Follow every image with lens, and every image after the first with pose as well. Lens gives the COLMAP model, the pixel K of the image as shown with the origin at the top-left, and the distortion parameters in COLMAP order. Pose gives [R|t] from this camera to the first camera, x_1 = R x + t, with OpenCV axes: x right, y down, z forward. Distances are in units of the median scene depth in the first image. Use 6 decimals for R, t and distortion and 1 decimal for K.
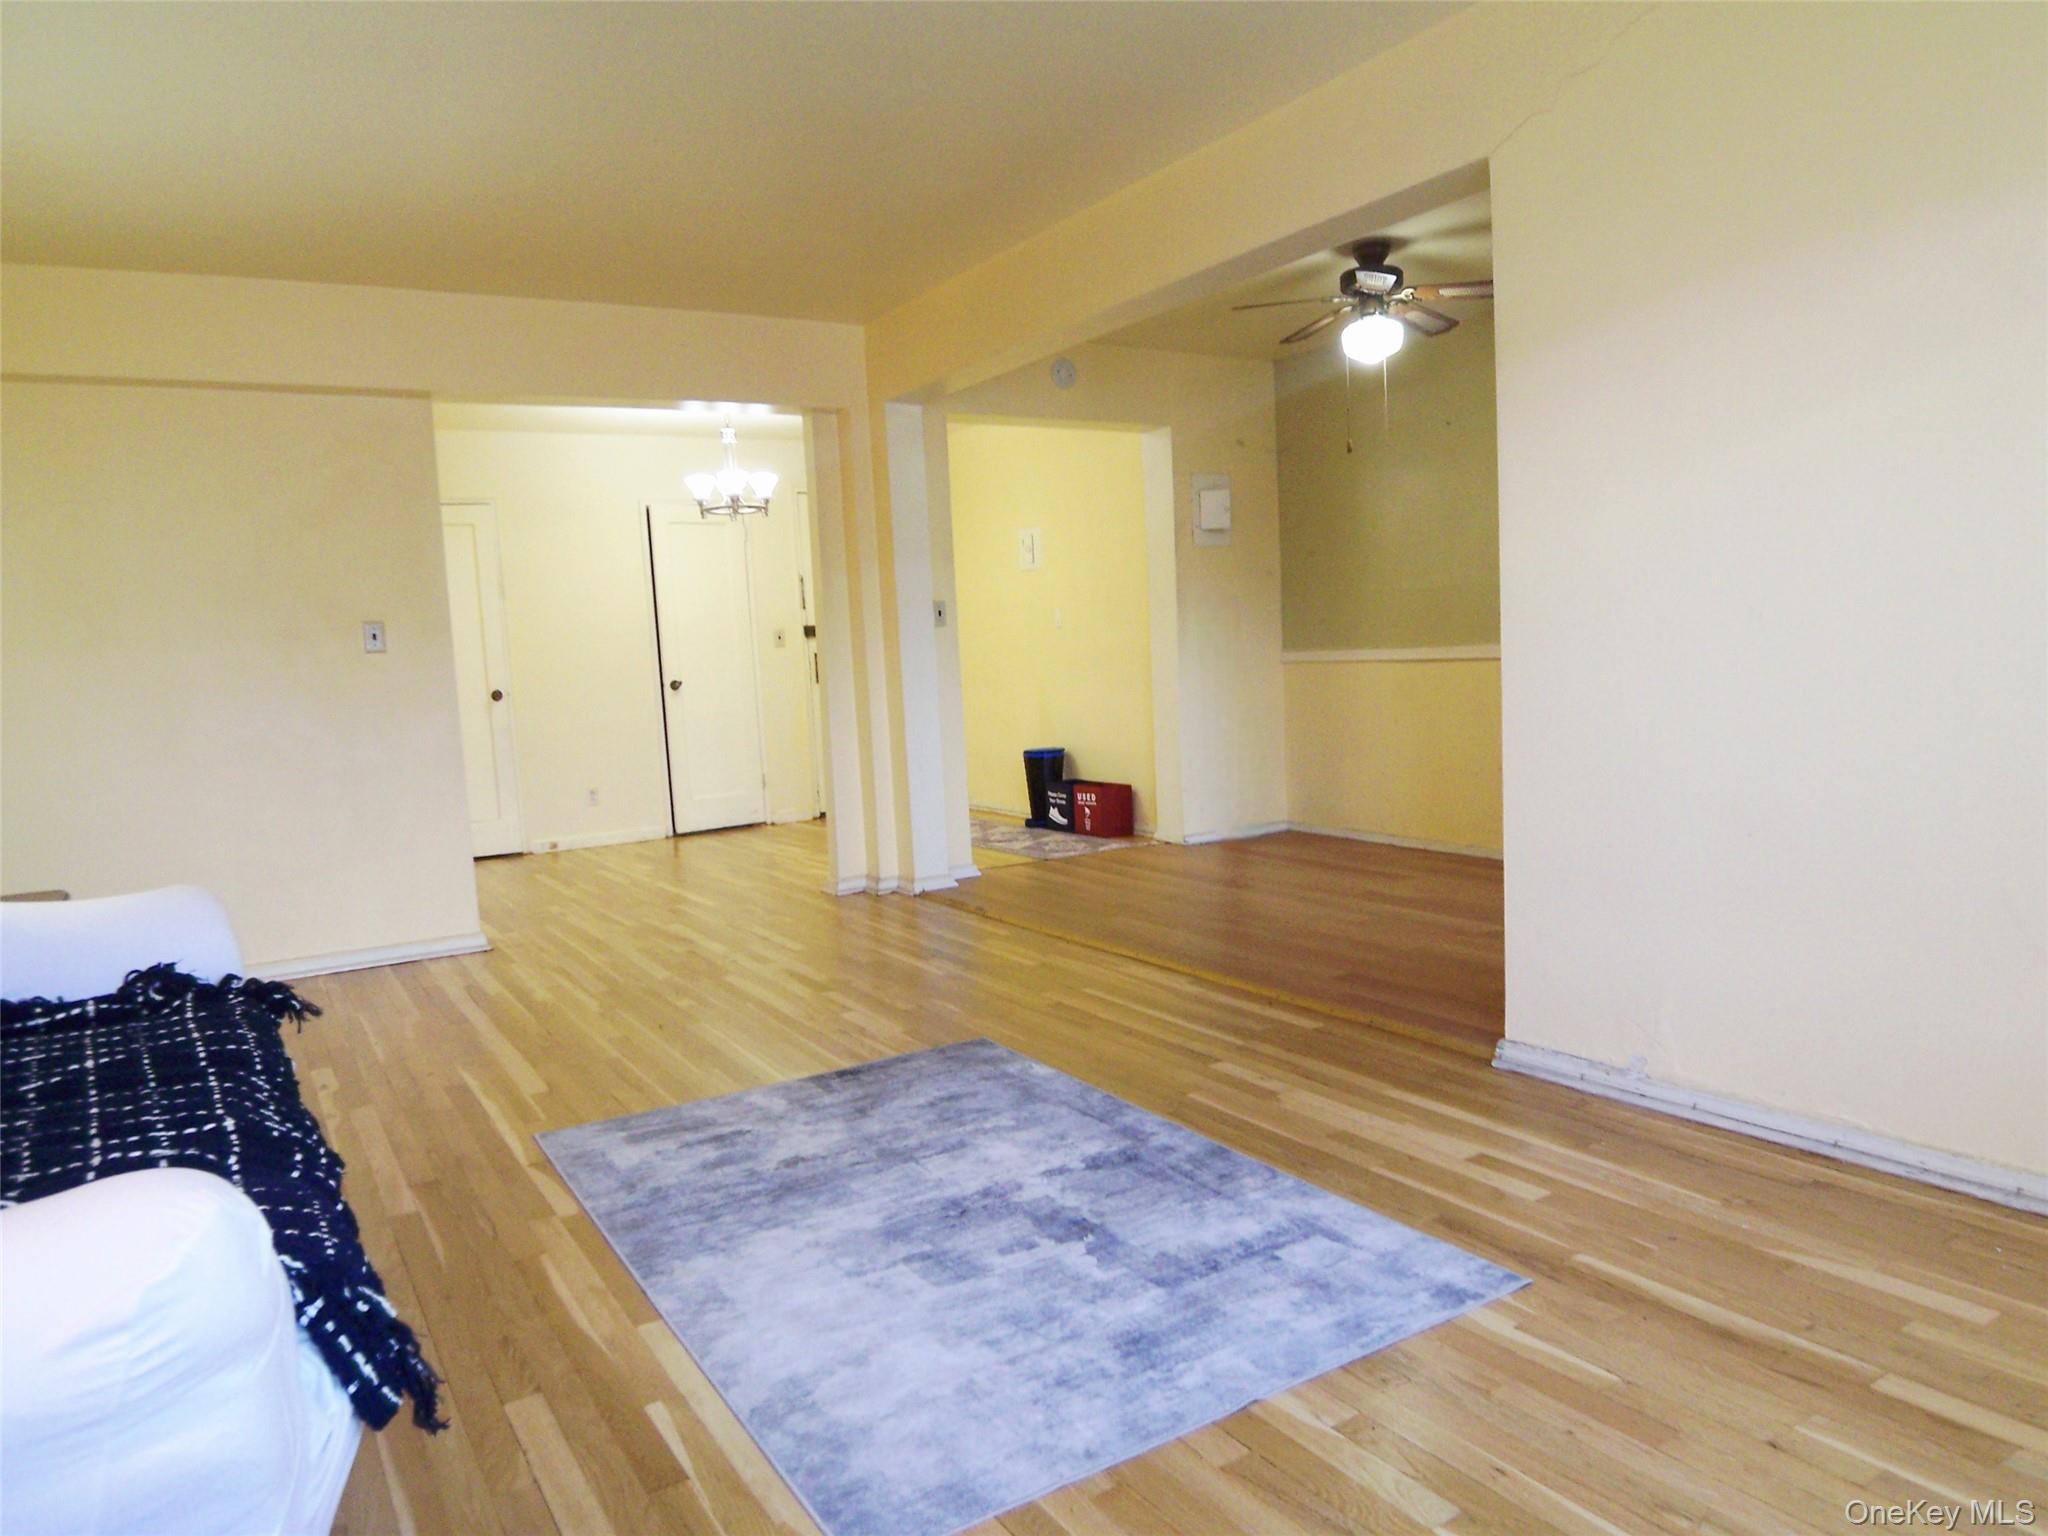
lens RADIAL K [[1376.6, 0, 1029.3], [0, 1376.6, 788.6], [0, 0, 1]] dist [-0.006855, -0.049778]
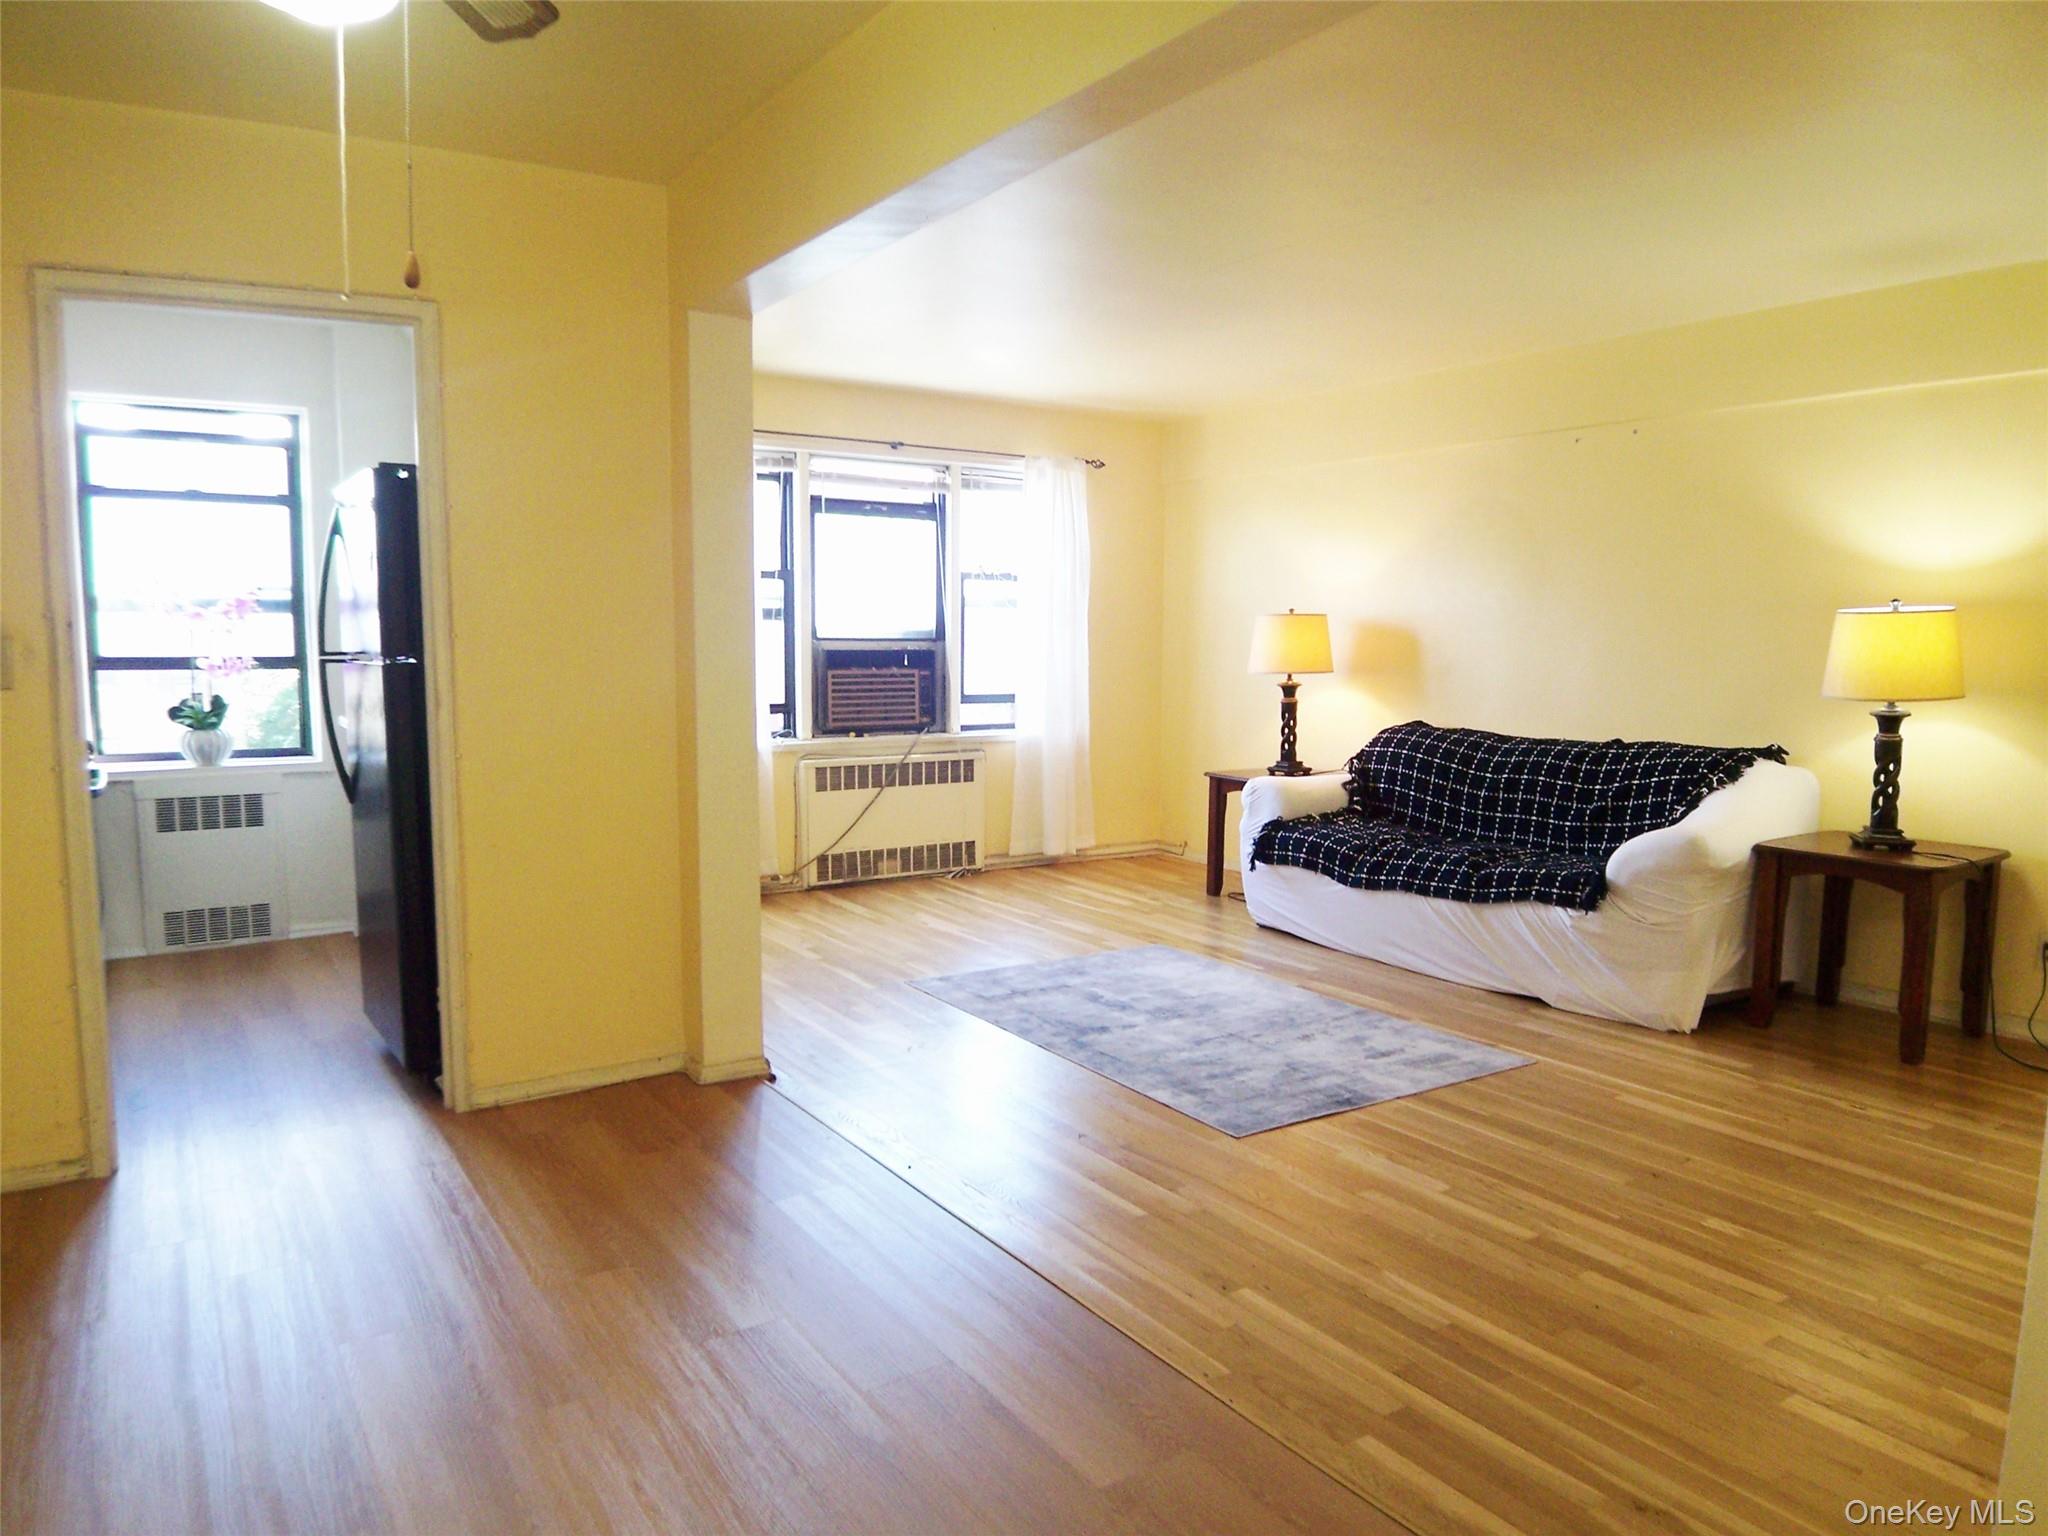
lens RADIAL K [[1374.0, 0, 1030.9], [0, 1374.0, 789.7], [0, 0, 1]] dist [0.003364, -0.065296]
pose [[-0.998449, 0.048445, -0.027423, 0.168285], [0.041385, 0.975425, 0.216409, -0.355327], [0.037233, 0.214938, -0.975918, 2.589742]]
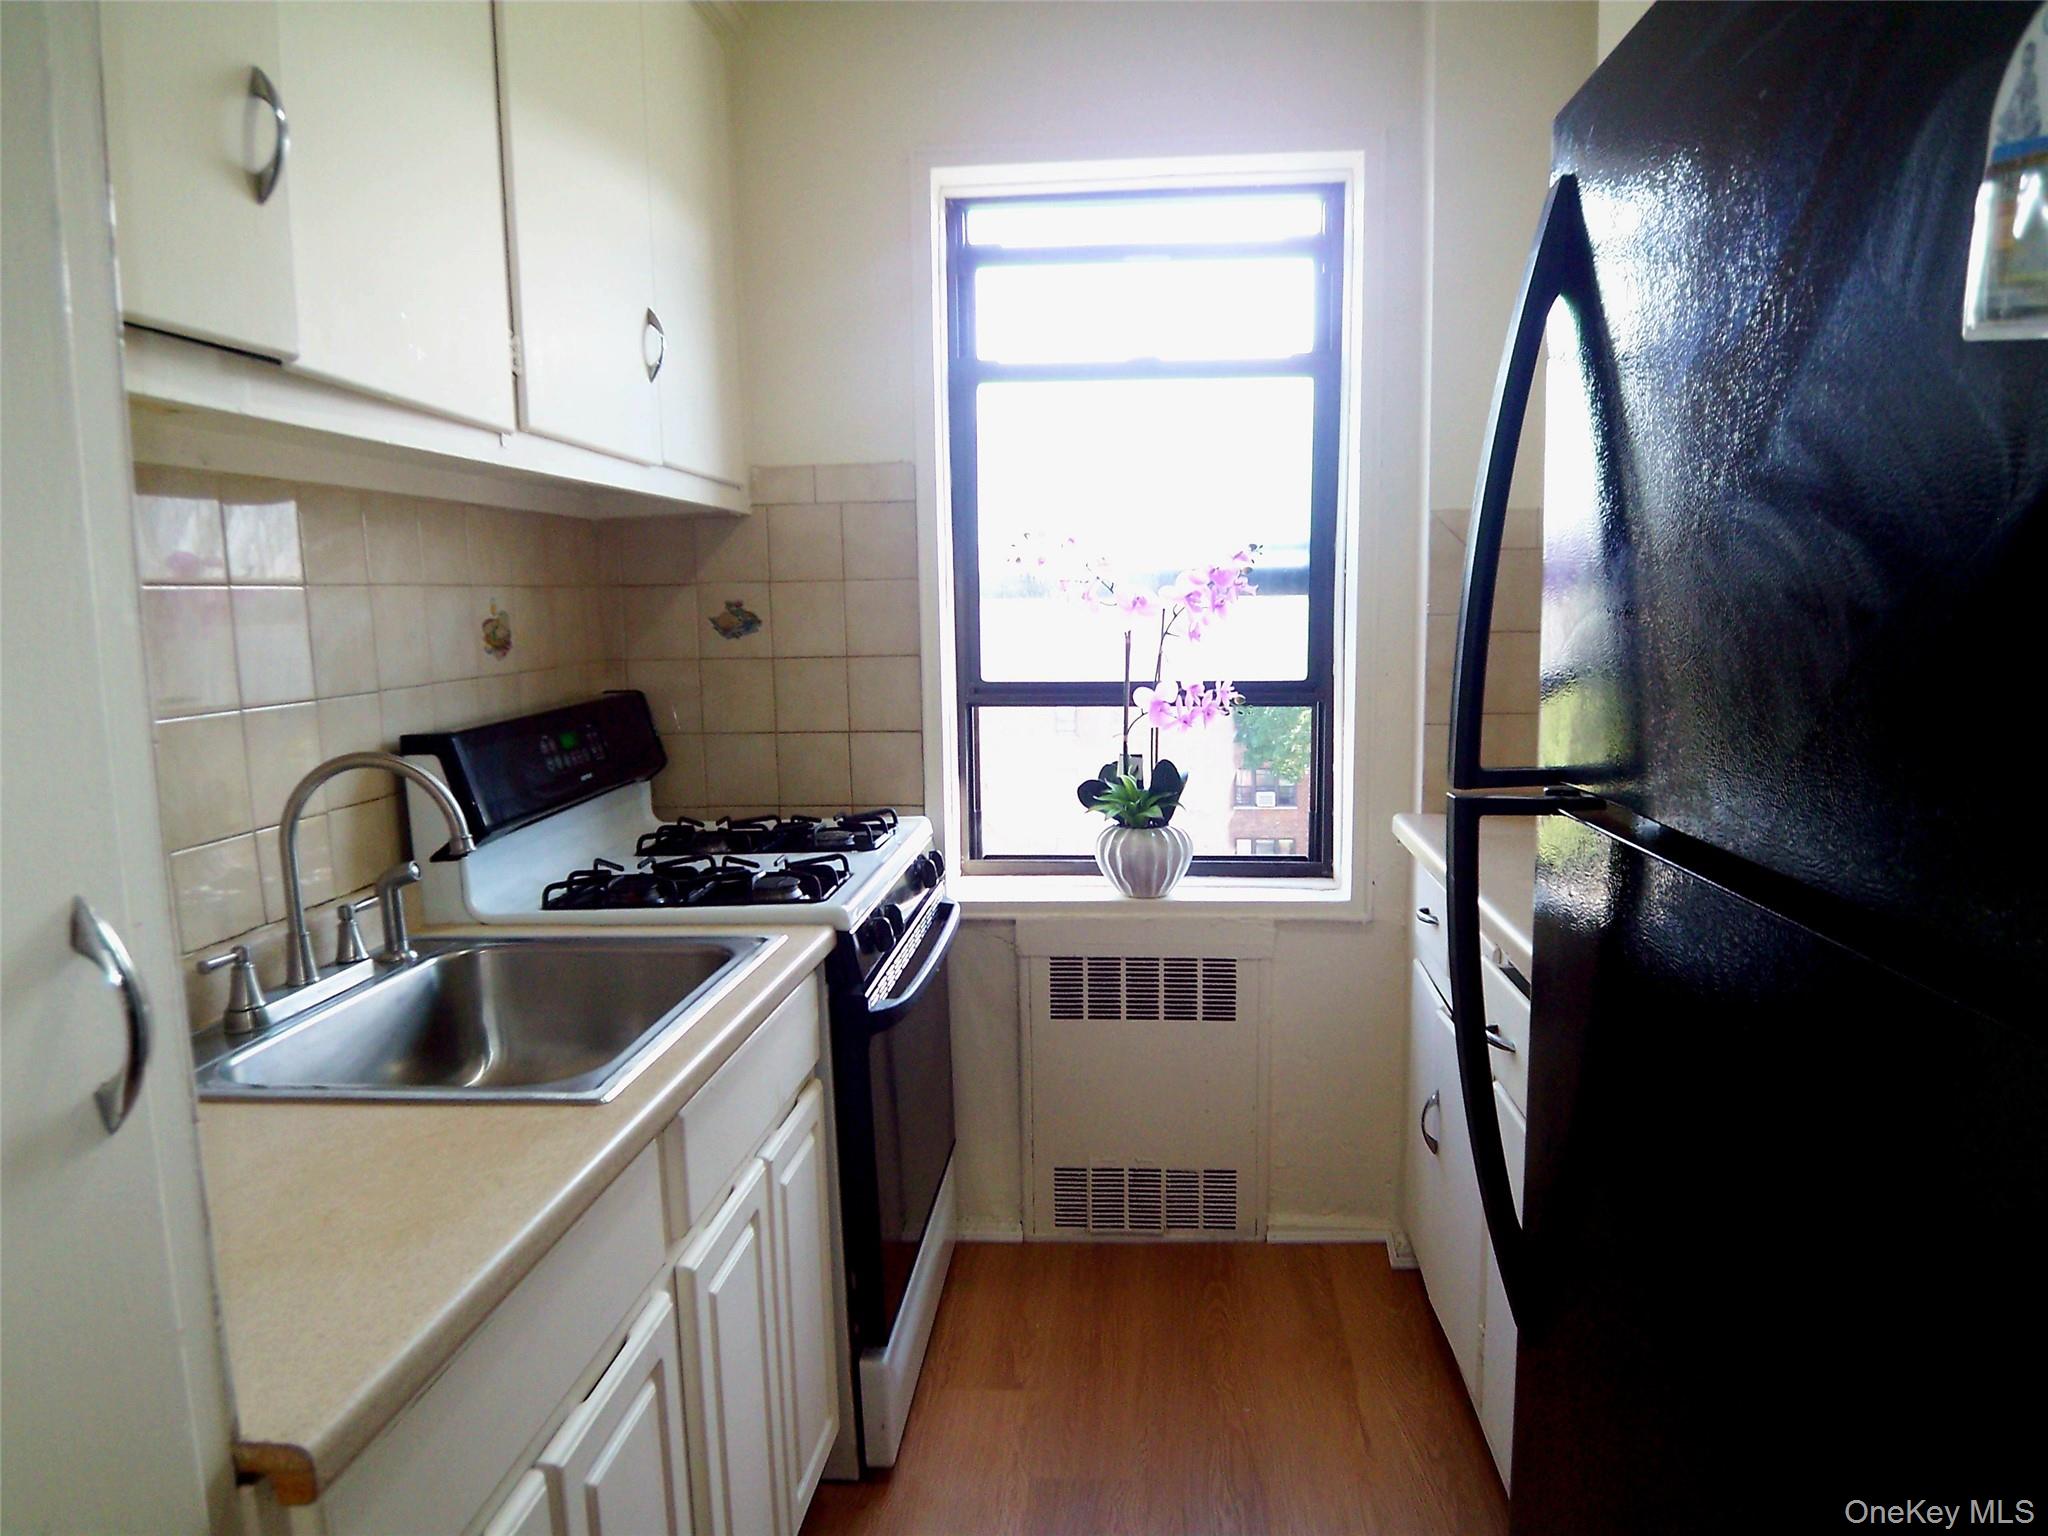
lens RADIAL K [[1376.6, 0, 1029.3], [0, 1376.6, 788.6], [0, 0, 1]] dist [-0.006855, -0.049778]
pose [[-0.801766, -0.017022, 0.597395, 0.774163], [0.119387, 0.974885, 0.188007, -0.289771], [-0.585592, 0.222059, -0.779597, 1.414865]]
